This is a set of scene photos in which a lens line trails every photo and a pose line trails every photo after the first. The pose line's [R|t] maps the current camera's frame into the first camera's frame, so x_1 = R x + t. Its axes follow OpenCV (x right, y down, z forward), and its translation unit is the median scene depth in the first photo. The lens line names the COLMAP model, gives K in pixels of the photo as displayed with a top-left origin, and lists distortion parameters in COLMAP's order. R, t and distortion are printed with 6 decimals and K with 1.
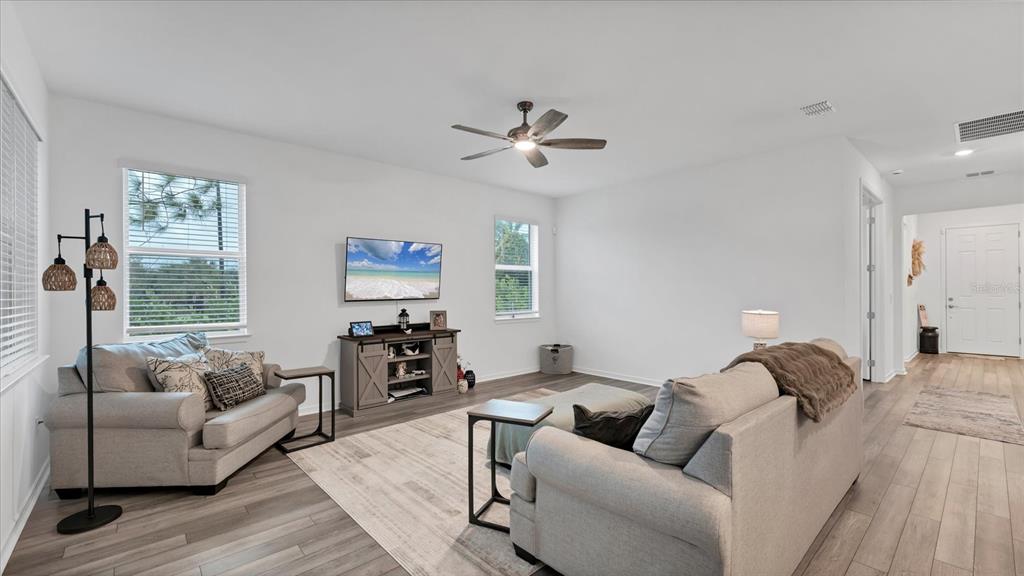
lens RADIAL K [[424.3, 0, 508.7], [0, 424.3, 291.3], [0, 0, 1]] dist [-0.002617, -0.000107]
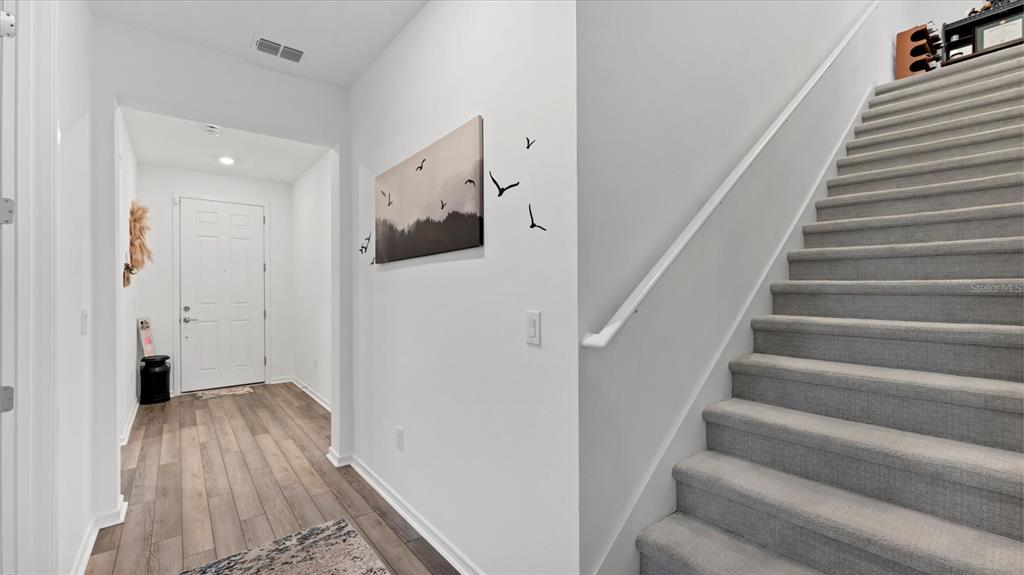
lens RADIAL K [[424.3, 0, 508.7], [0, 424.3, 290.8], [0, 0, 1]] dist [-0.002617, -0.000107]
pose [[0.058248, 0.004859, 0.998290, 0.439949], [0.002466, 0.999984, -0.005012, -0.003706], [-0.998299, 0.002754, 0.058235, 0.482207]]
